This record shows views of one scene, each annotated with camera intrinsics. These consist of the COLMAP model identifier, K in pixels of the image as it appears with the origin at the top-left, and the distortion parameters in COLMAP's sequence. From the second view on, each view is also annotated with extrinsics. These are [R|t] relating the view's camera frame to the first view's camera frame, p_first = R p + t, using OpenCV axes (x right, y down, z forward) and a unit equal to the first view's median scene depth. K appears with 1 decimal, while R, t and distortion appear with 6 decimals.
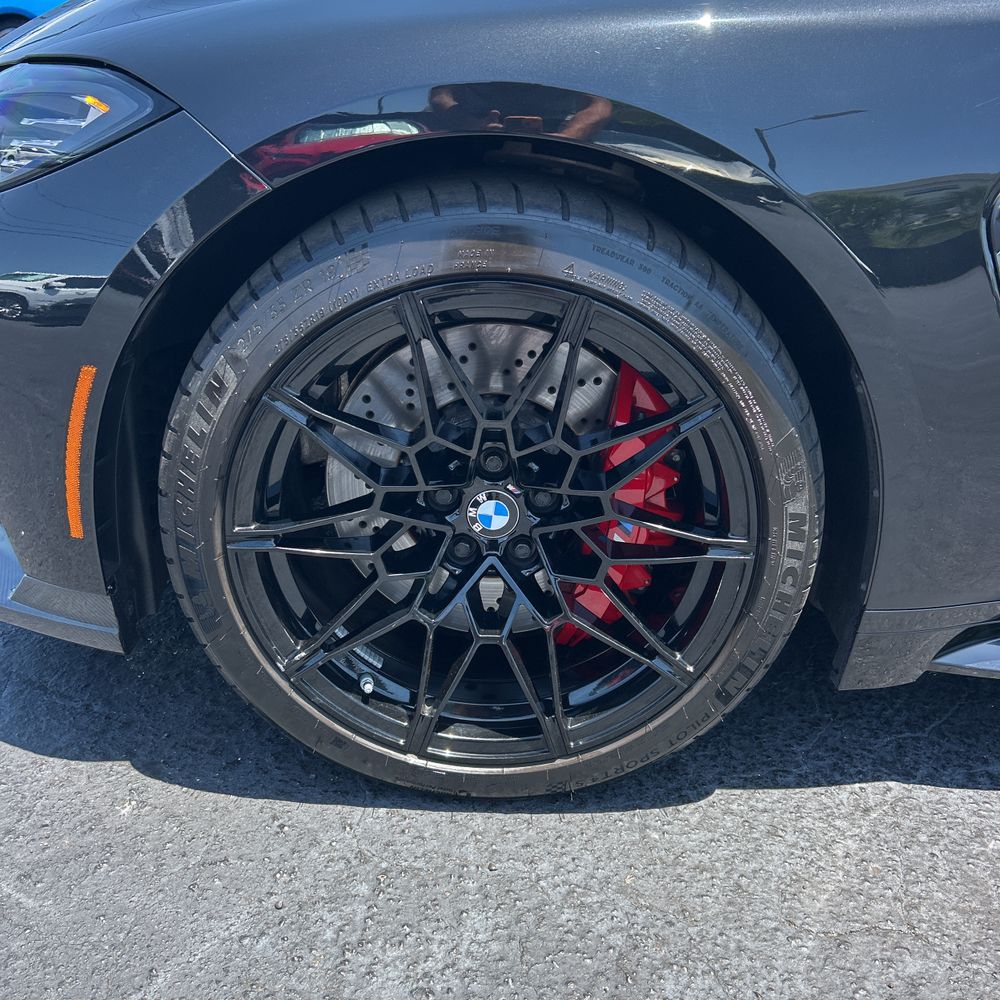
lens RADIAL K [[1019.8, 0, 511.7], [0, 1019.8, 487.7], [0, 0, 1]] dist [0.017315, 0.000000]
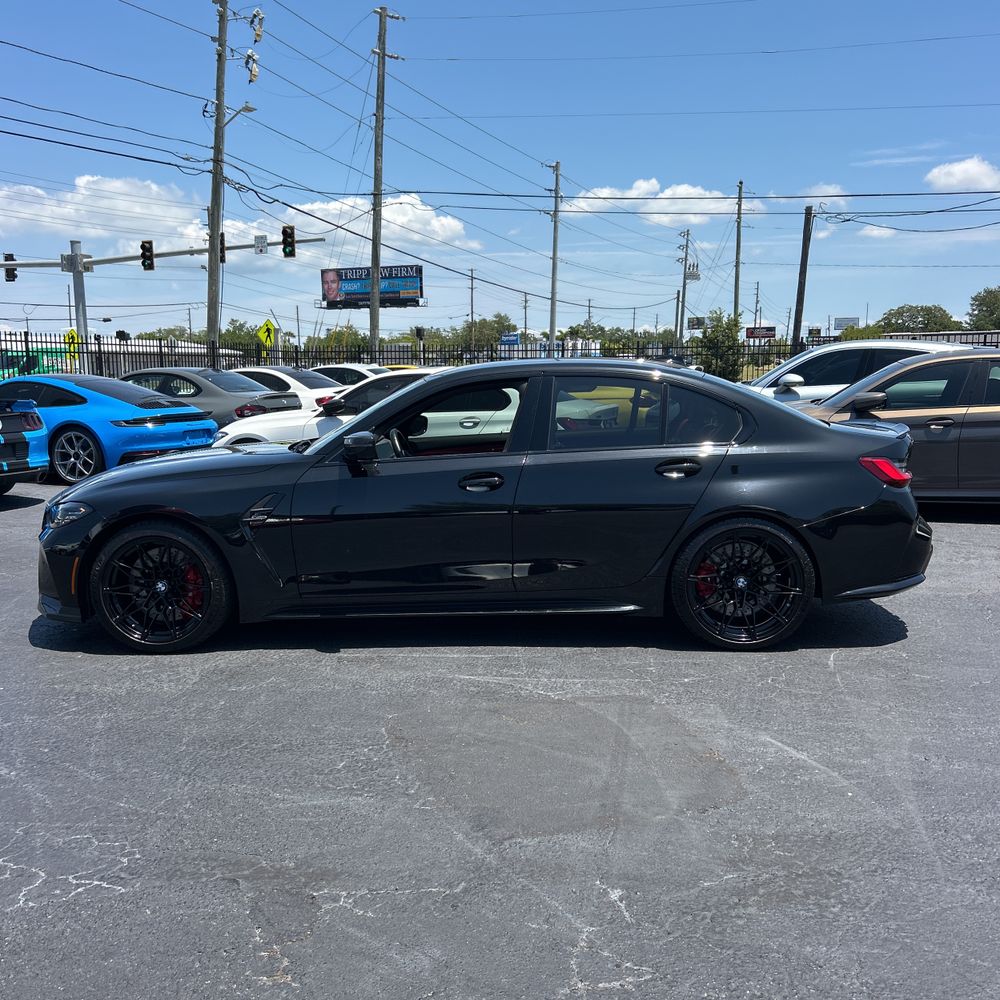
lens RADIAL K [[1019.8, 0, 513.1], [0, 1019.8, 502.4], [0, 0, 1]] dist [0.017315, 0.000000]
pose [[0.998408, -0.052718, -0.020058, 1.765038], [0.045202, 0.960519, -0.274519, 1.049175], [0.033738, 0.273176, 0.961372, -3.691523]]
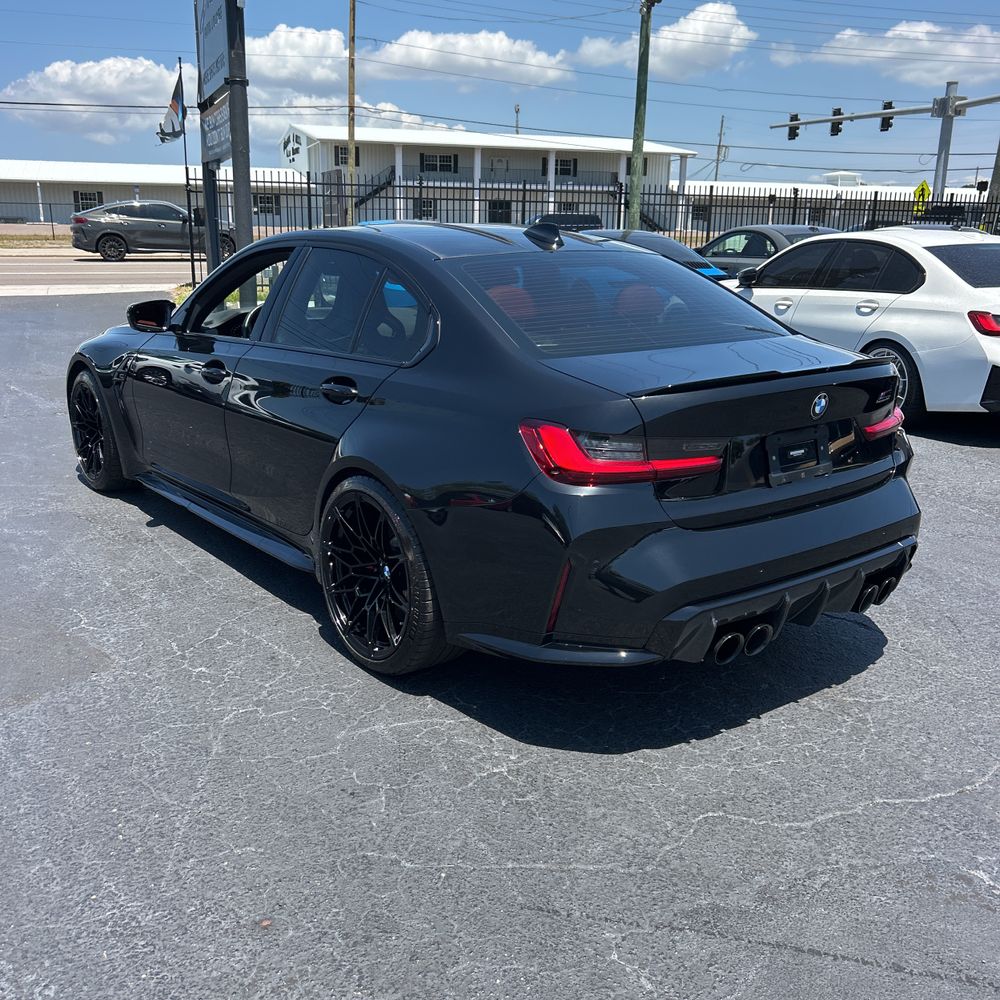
lens RADIAL K [[1019.8, 0, 491.3], [0, 1019.8, 497.2], [0, 0, 1]] dist [0.017315, 0.000000]
pose [[0.618784, 0.168229, -0.767337, 5.356315], [-0.296720, 0.954493, -0.030016, -0.083747], [0.727368, 0.246257, 0.640542, -0.820650]]
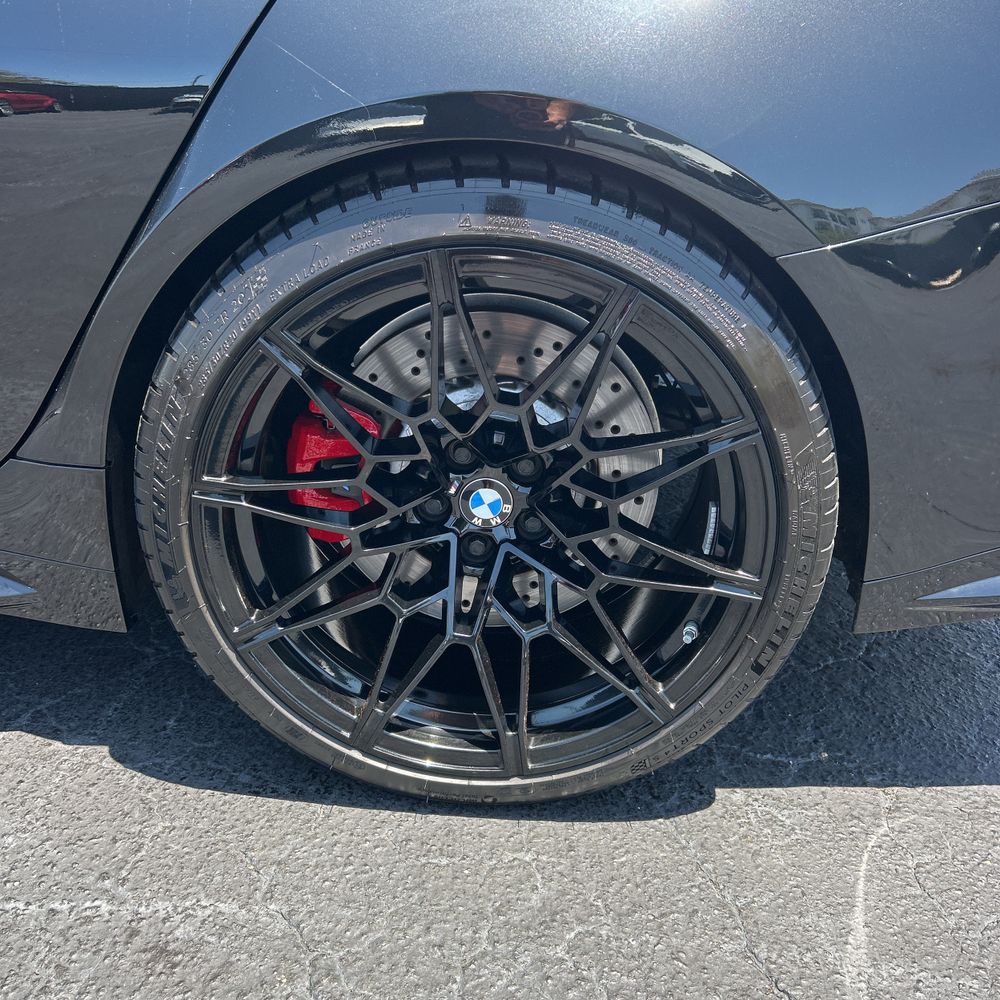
lens RADIAL K [[1019.8, 0, 509.2], [0, 1019.8, 483.9], [0, 0, 1]] dist [0.017315, 0.000000]
pose [[0.999809, 0.014223, -0.013370, 2.755403], [-0.013898, 0.999612, 0.024144, 0.095636], [0.013708, -0.023954, 0.999619, 0.055649]]
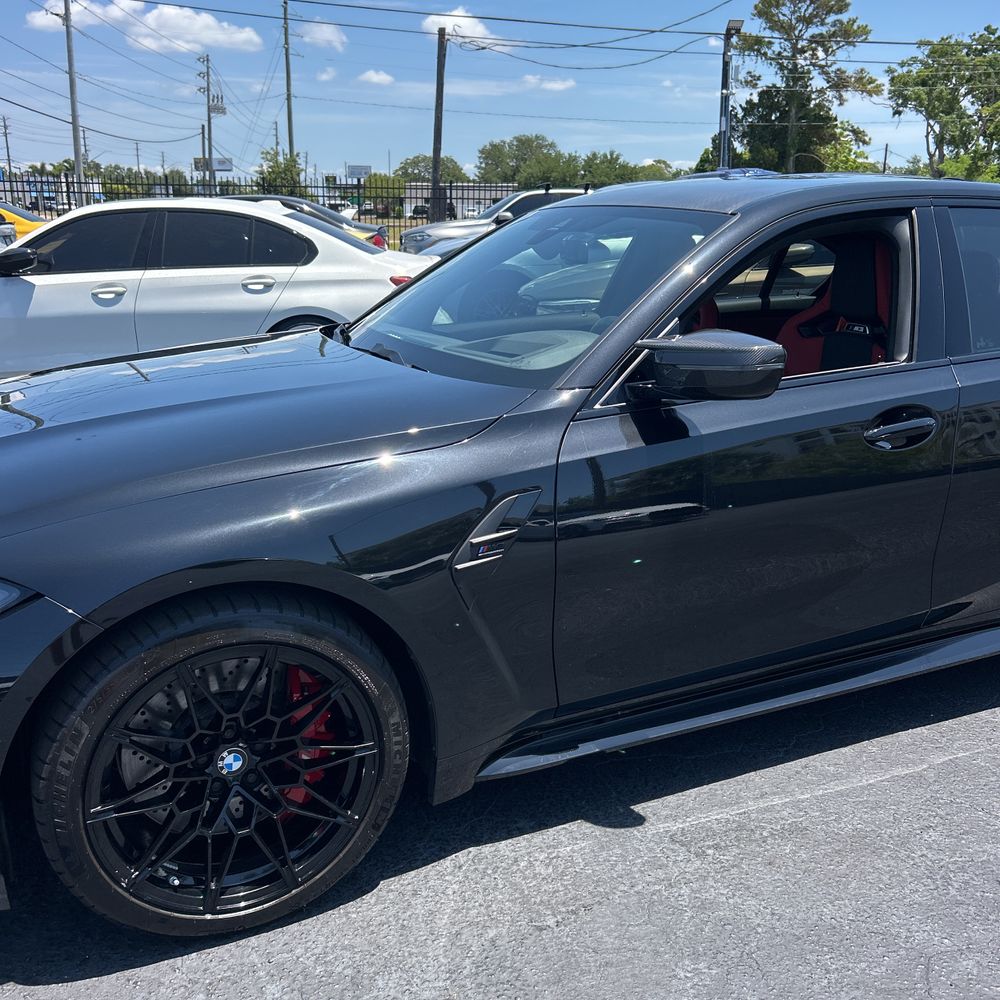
lens RADIAL K [[1019.8, 0, 514.5], [0, 1019.8, 500.3], [0, 0, 1]] dist [0.017315, 0.000000]
pose [[0.898656, -0.153692, 0.410849, -0.244831], [0.203399, 0.975834, -0.079854, -0.180445], [-0.388647, 0.155328, 0.908200, -0.900730]]
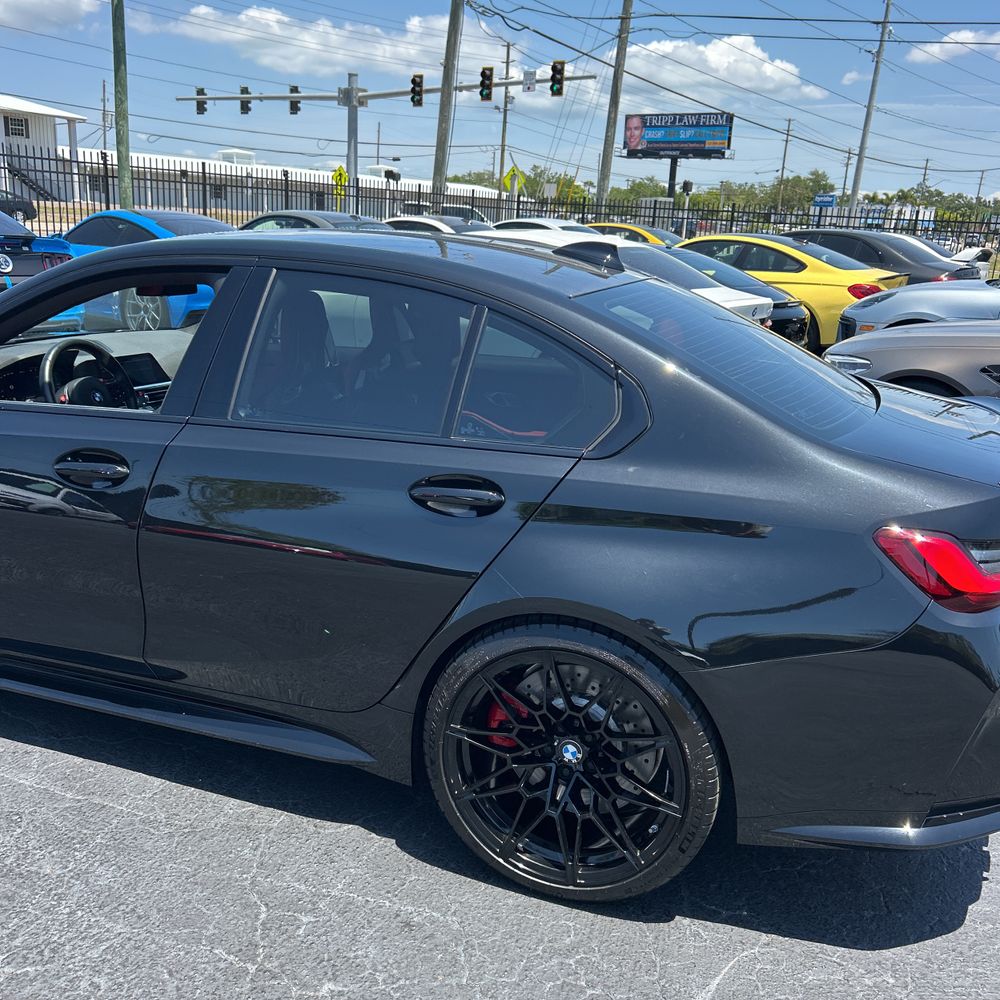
lens RADIAL K [[1019.8, 0, 497.2], [0, 1019.8, 489.9], [0, 0, 1]] dist [0.017315, 0.000000]
pose [[0.947960, 0.086189, -0.306503, 3.203113], [-0.134390, 0.981020, -0.139782, -0.089426], [0.288637, 0.173699, 0.941550, -1.188592]]
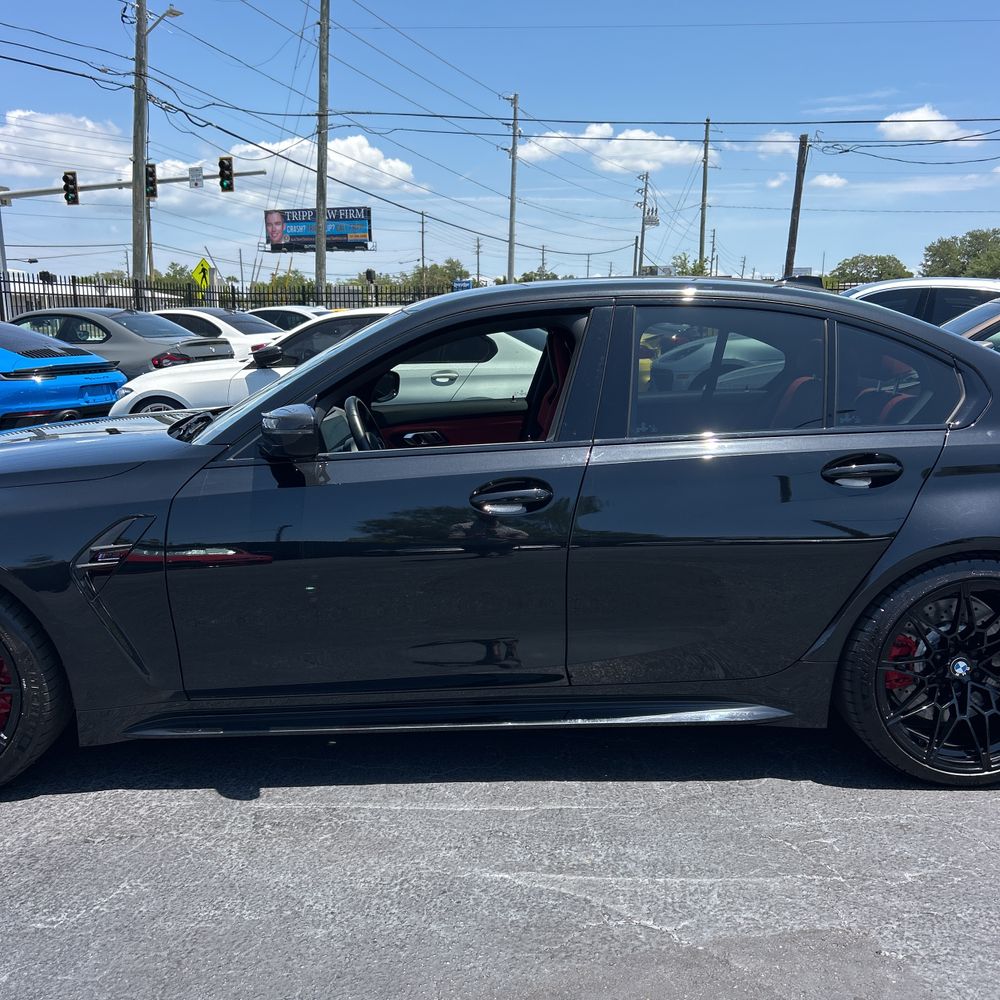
lens RADIAL K [[1019.8, 0, 509.5], [0, 1019.8, 505.1], [0, 0, 1]] dist [0.017315, 0.000000]
pose [[0.998316, -0.053588, 0.022215, 1.460178], [0.057192, 0.973295, -0.222320, 0.258161], [-0.009708, 0.223216, 0.974721, -1.731341]]
